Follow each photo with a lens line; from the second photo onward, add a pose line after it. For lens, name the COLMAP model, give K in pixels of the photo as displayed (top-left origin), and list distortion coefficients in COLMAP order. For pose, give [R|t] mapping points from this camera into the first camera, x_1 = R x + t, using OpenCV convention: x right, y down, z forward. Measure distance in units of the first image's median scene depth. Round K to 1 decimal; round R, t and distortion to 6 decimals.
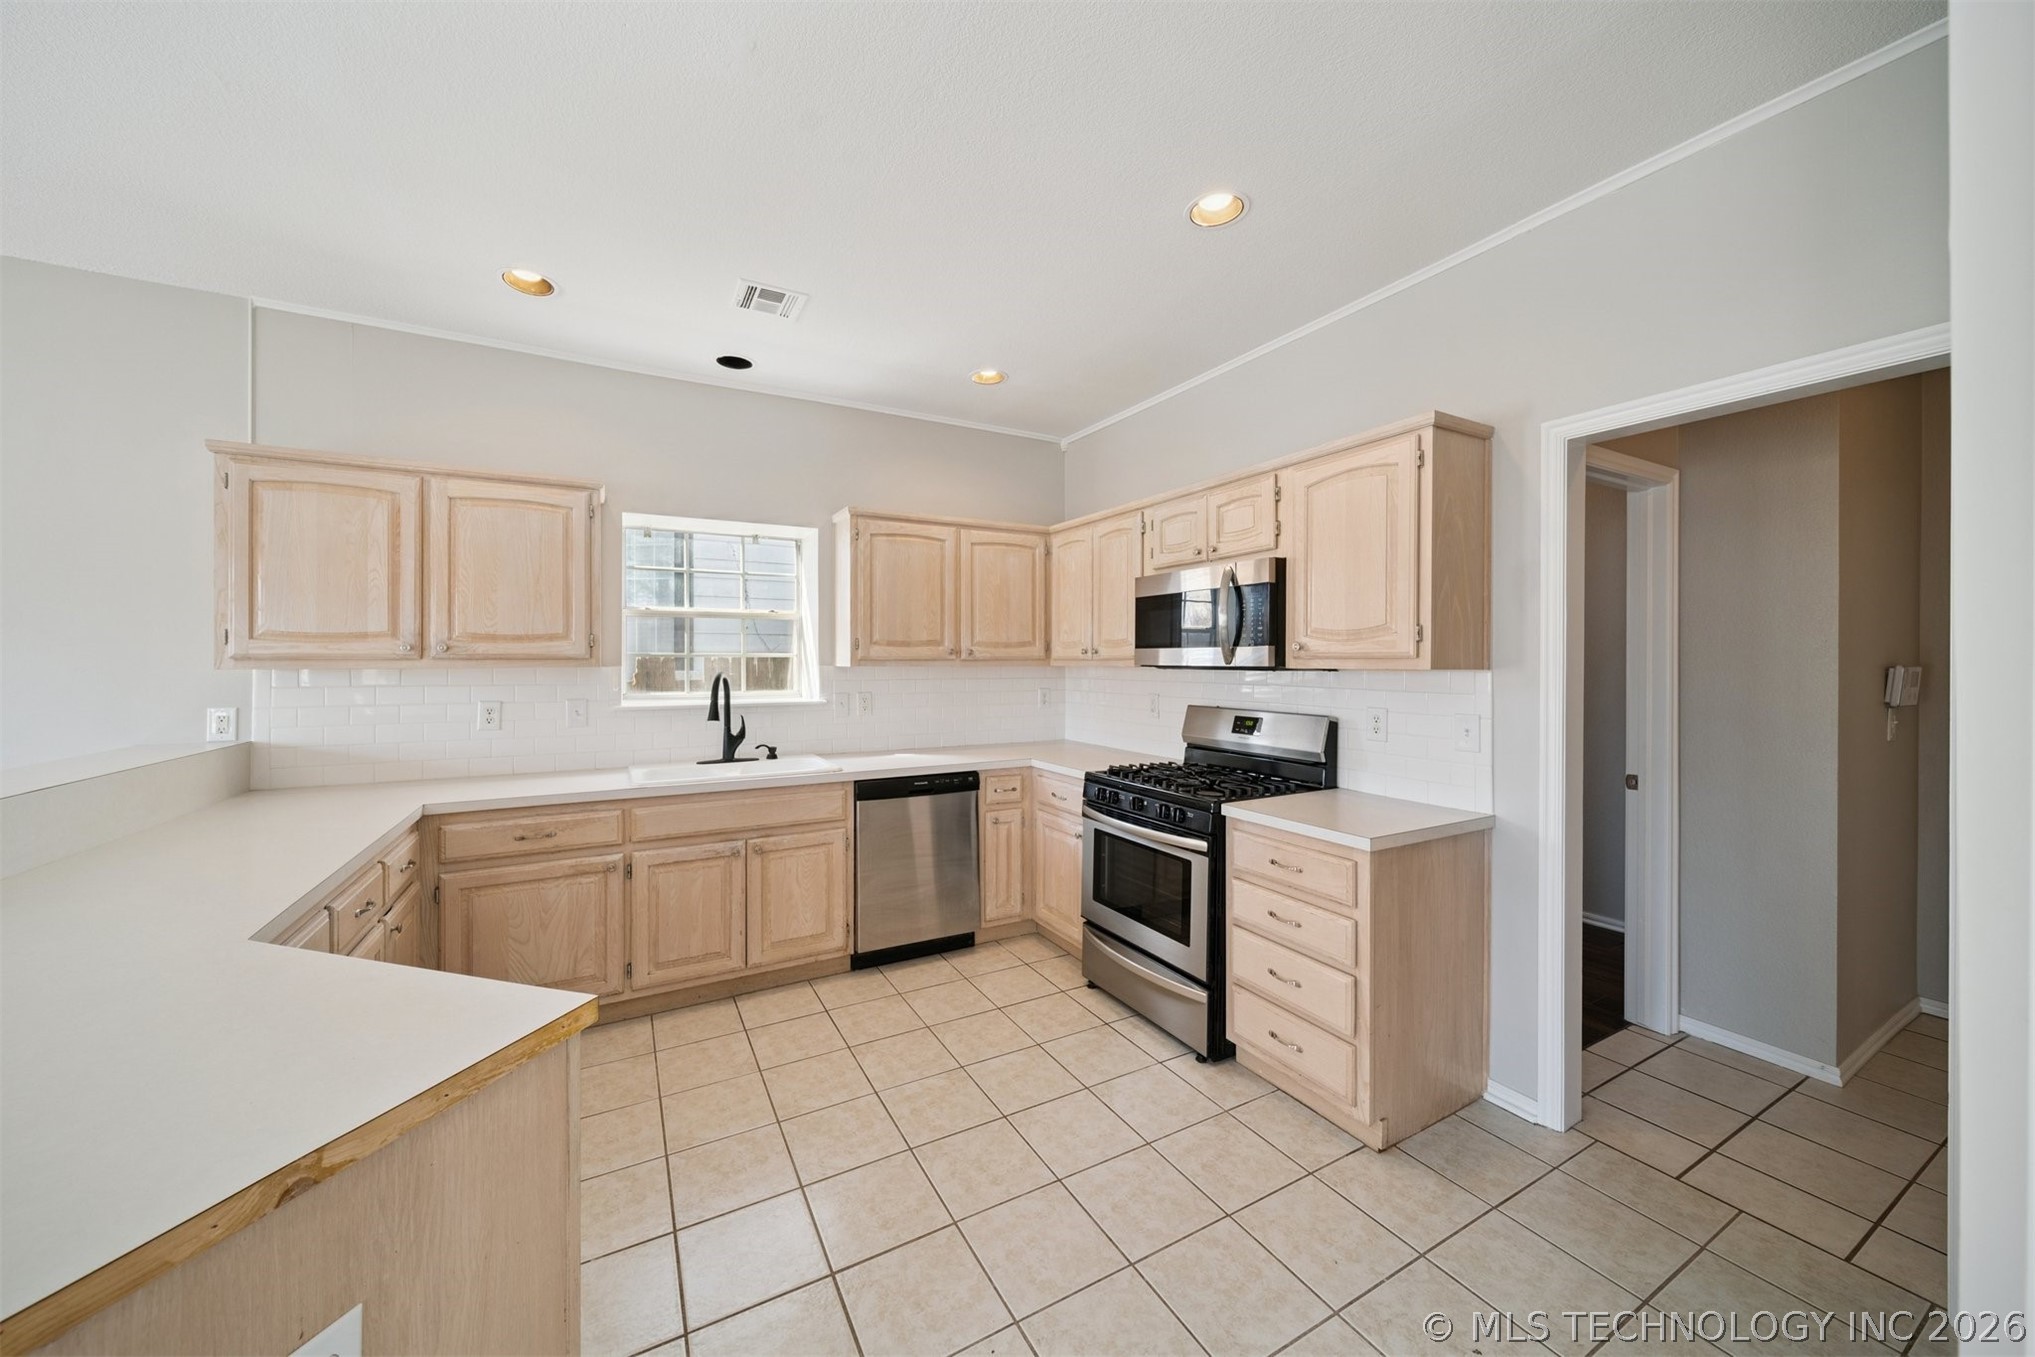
lens RADIAL K [[721.7, 0, 999.5], [0, 721.7, 666.3], [0, 0, 1]] dist [0.001480, 0.000134]
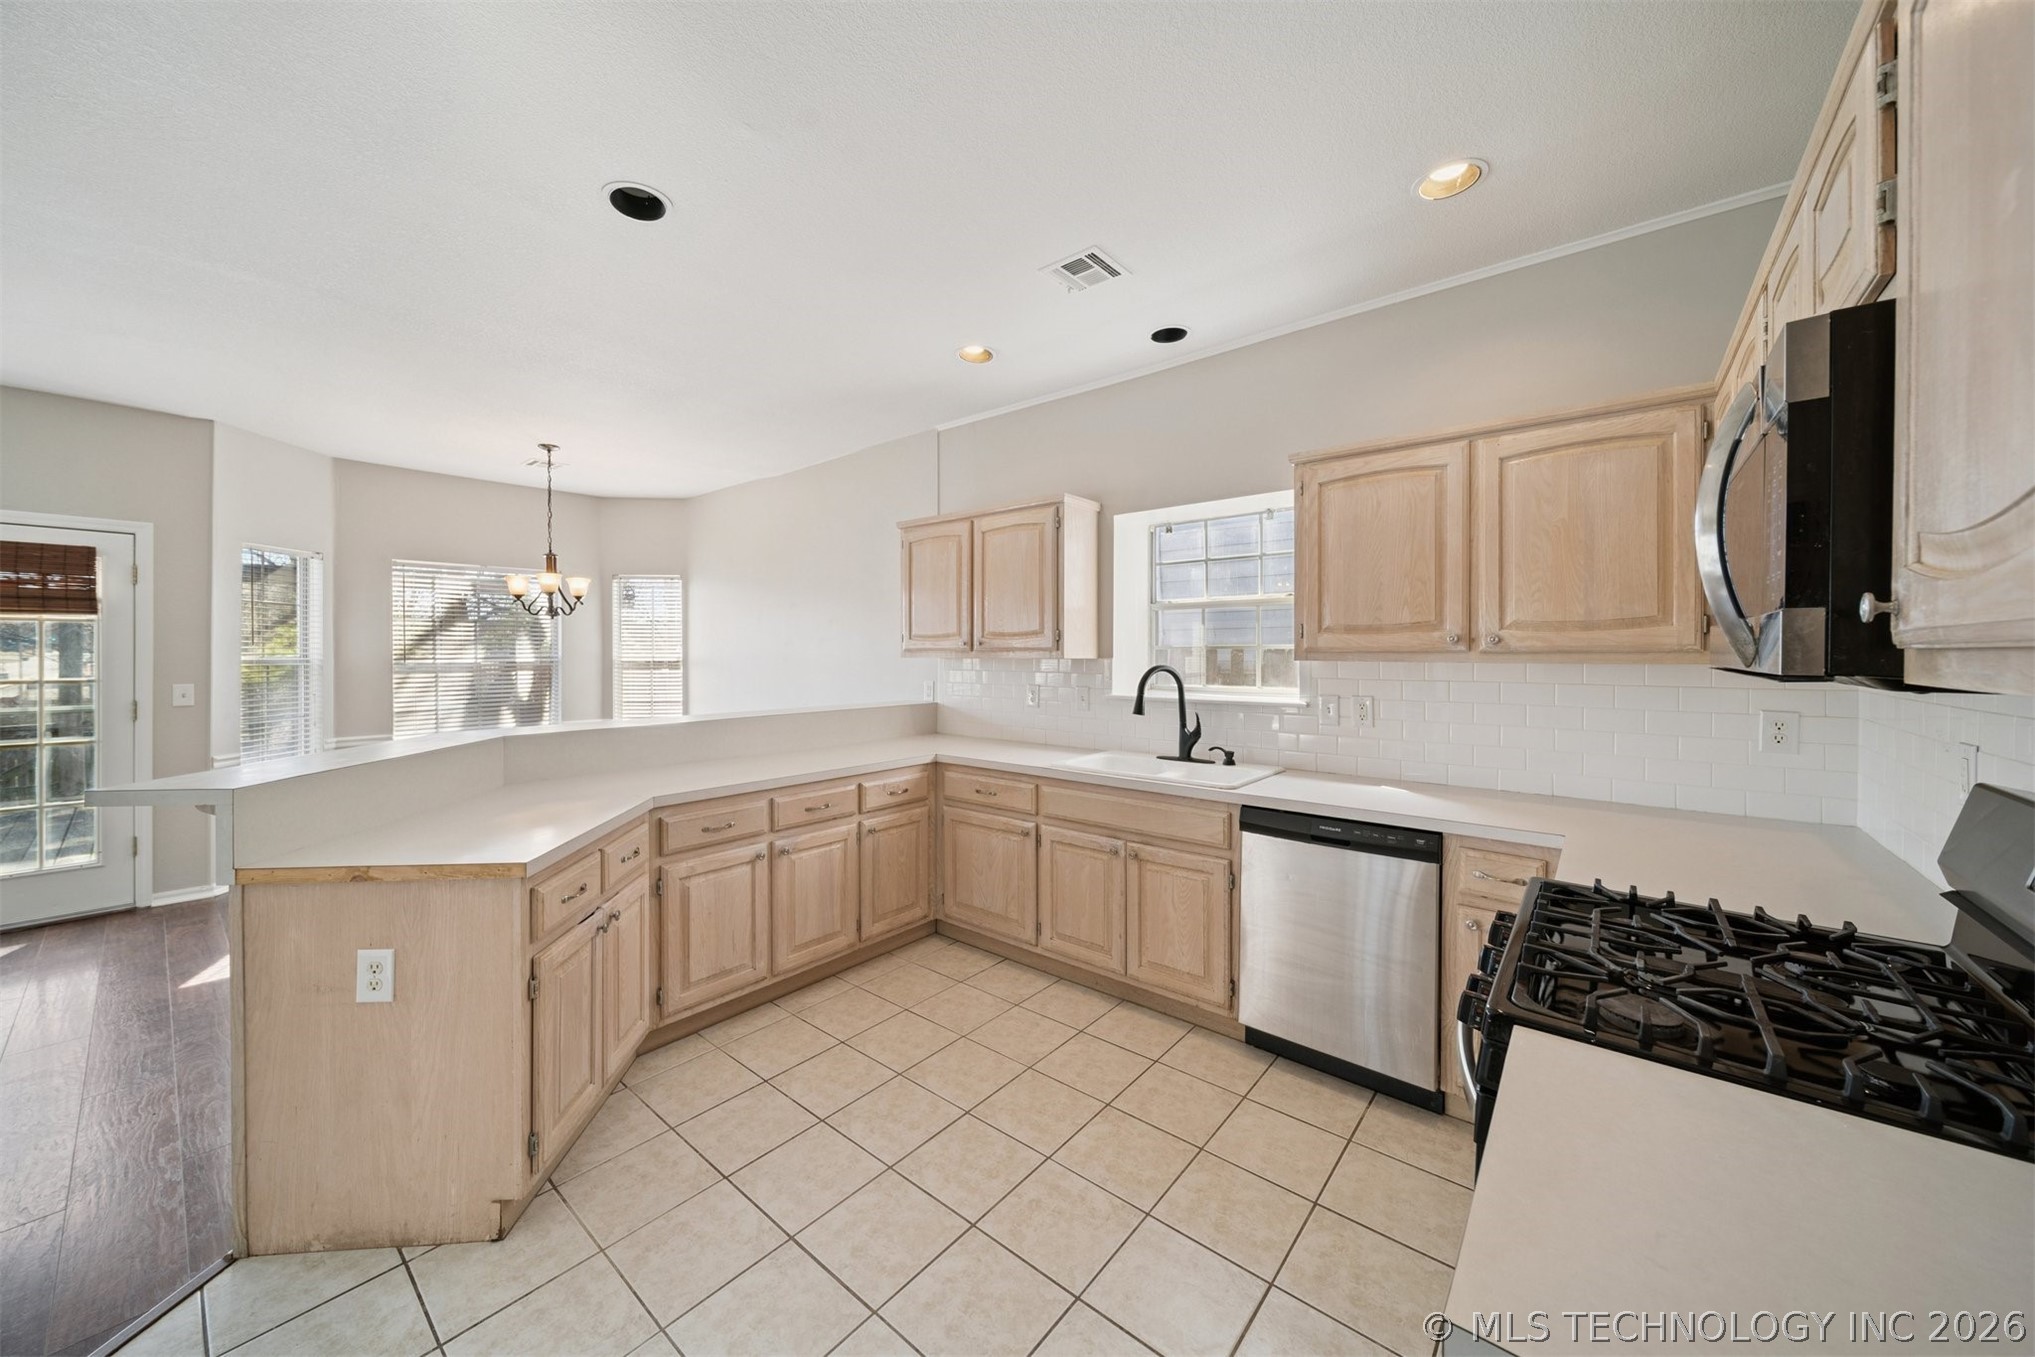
lens RADIAL K [[721.7, 0, 1001.9], [0, 721.7, 659.8], [0, 0, 1]] dist [0.001480, 0.000134]
pose [[0.365369, 0.011058, -0.930797, 0.453644], [-0.007311, 0.999933, 0.009009, -0.006004], [0.930834, 0.003513, 0.365425, 0.479408]]
